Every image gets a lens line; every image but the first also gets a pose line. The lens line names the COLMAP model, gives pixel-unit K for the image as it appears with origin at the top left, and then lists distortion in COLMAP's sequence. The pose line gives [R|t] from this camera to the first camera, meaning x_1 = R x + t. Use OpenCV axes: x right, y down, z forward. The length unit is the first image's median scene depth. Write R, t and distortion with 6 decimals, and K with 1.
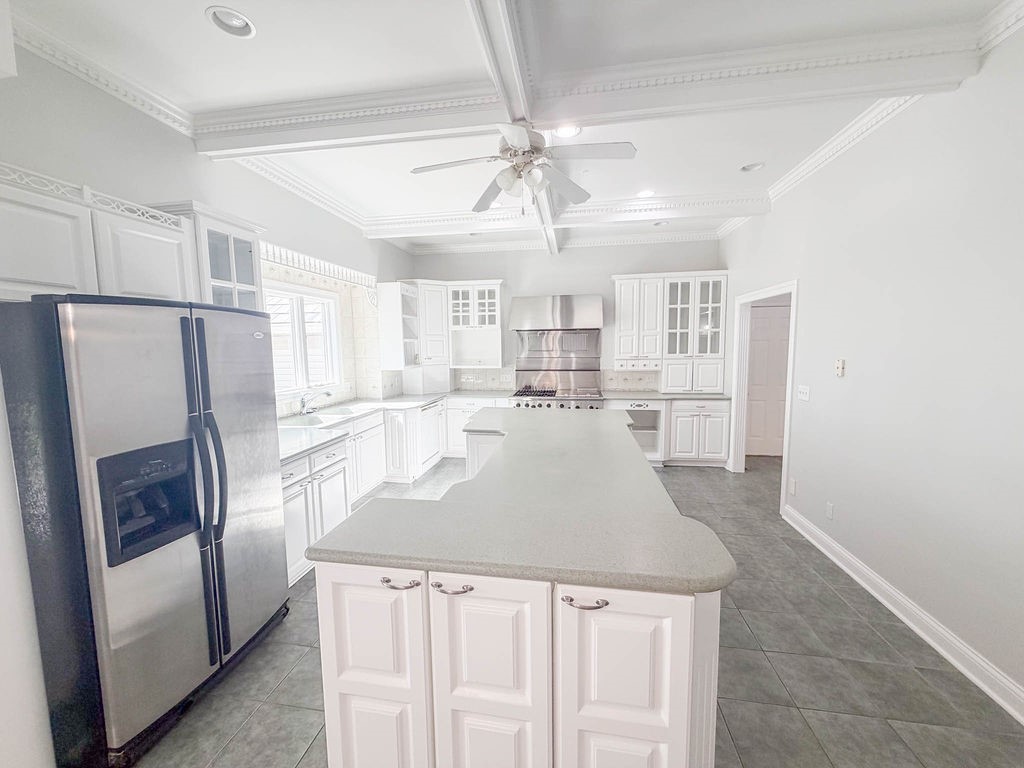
lens RADIAL K [[407.8, 0, 509.4], [0, 407.8, 383.6], [0, 0, 1]] dist [0.000196, 0.000146]
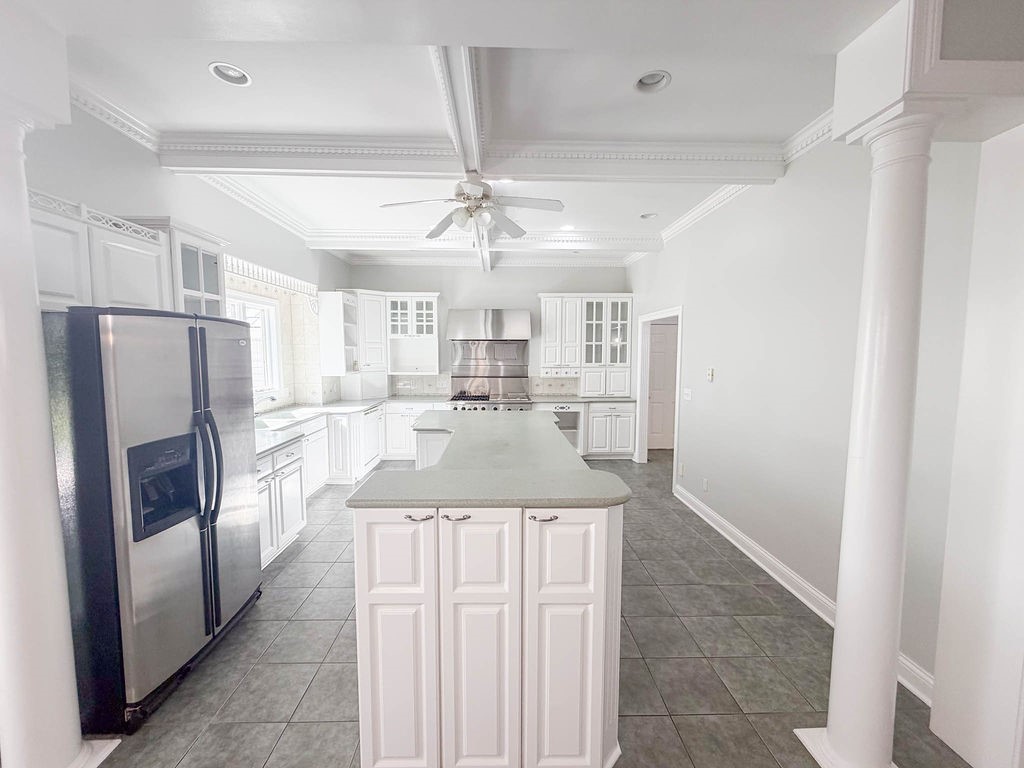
lens RADIAL K [[407.8, 0, 509.4], [0, 407.8, 383.6], [0, 0, 1]] dist [0.000196, 0.000146]
pose [[0.981946, 0.000192, 0.189161, -0.087056], [0.003534, 0.999806, -0.019360, 0.014977], [-0.189128, 0.019679, 0.981755, -0.193267]]
